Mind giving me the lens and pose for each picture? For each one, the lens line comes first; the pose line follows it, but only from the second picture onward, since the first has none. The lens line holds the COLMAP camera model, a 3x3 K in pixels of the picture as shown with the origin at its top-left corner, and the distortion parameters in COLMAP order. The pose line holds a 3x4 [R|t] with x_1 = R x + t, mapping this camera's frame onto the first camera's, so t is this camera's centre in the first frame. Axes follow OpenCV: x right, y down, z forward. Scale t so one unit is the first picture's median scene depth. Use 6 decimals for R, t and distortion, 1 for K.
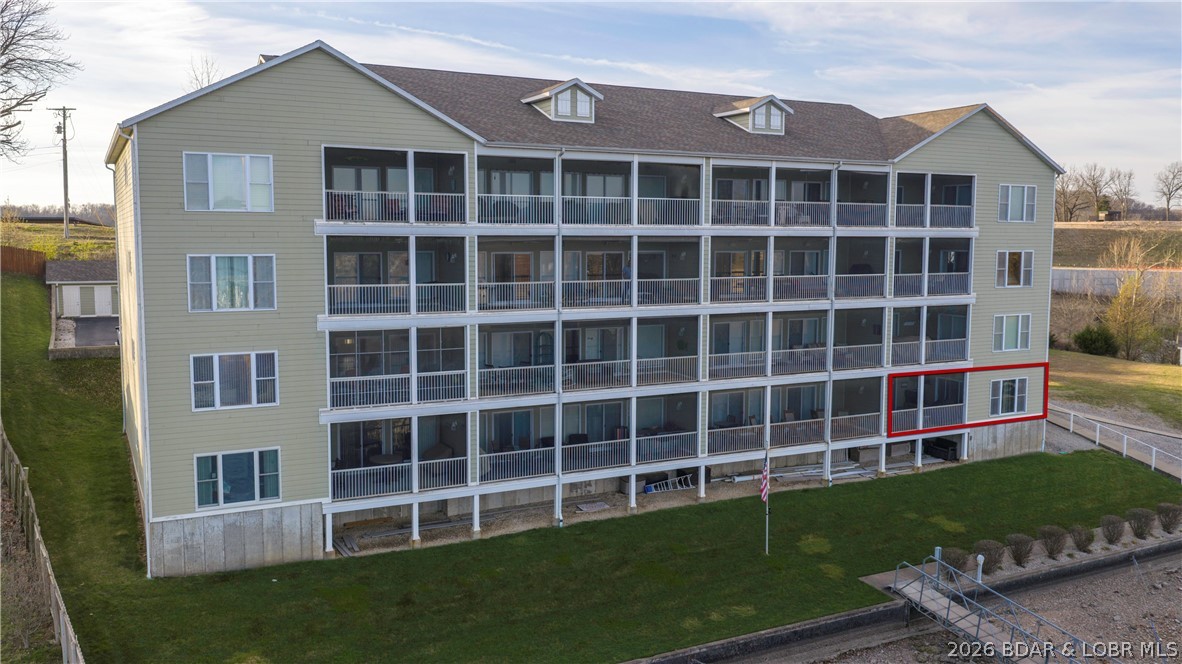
lens RADIAL K [[970.5, 0, 591.0], [0, 970.5, 332.0], [0, 0, 1]] dist [0.020852, -0.047708]
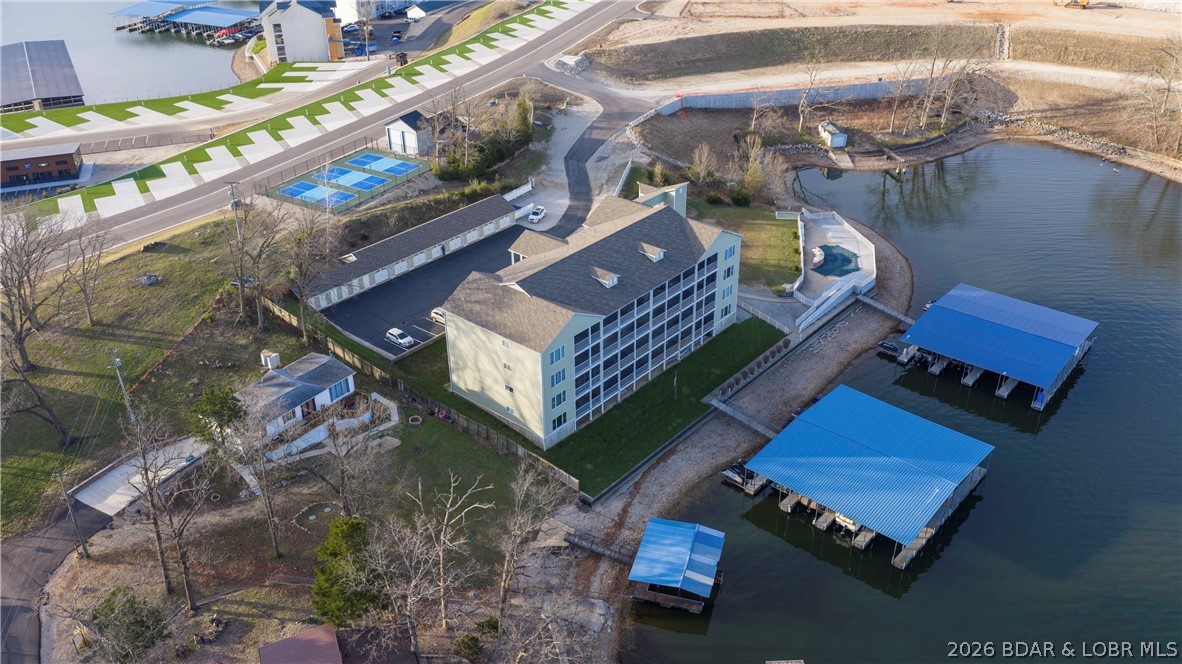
lens RADIAL K [[970.5, 0, 591.0], [0, 970.5, 332.0], [0, 0, 1]] dist [0.020852, -0.047708]
pose [[0.928994, -0.197573, 0.312945, -1.060184], [0.049214, 0.904022, 0.424644, -1.371116], [-0.366807, -0.379091, 0.849555, -1.649821]]
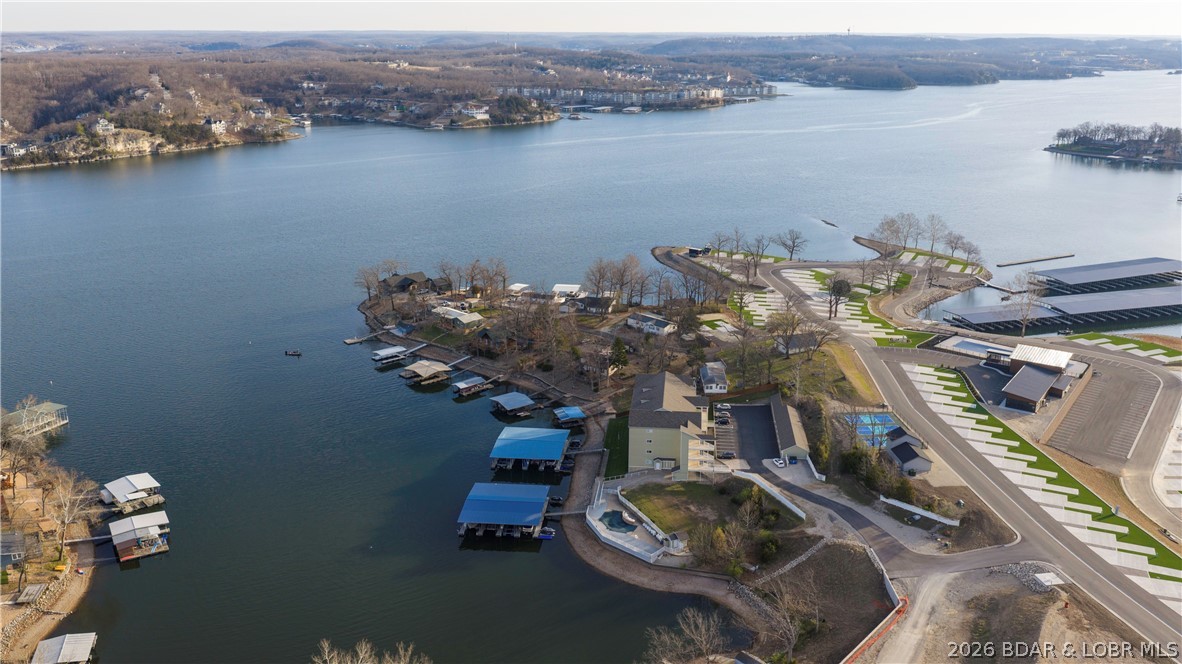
lens RADIAL K [[970.5, 0, 591.0], [0, 970.5, 332.0], [0, 0, 1]] dist [0.020852, -0.047708]
pose [[-0.549786, 0.242521, -0.799324, 5.892389], [-0.076323, 0.938336, 0.337194, -3.079789], [0.831812, 0.246391, -0.497374, 4.090877]]
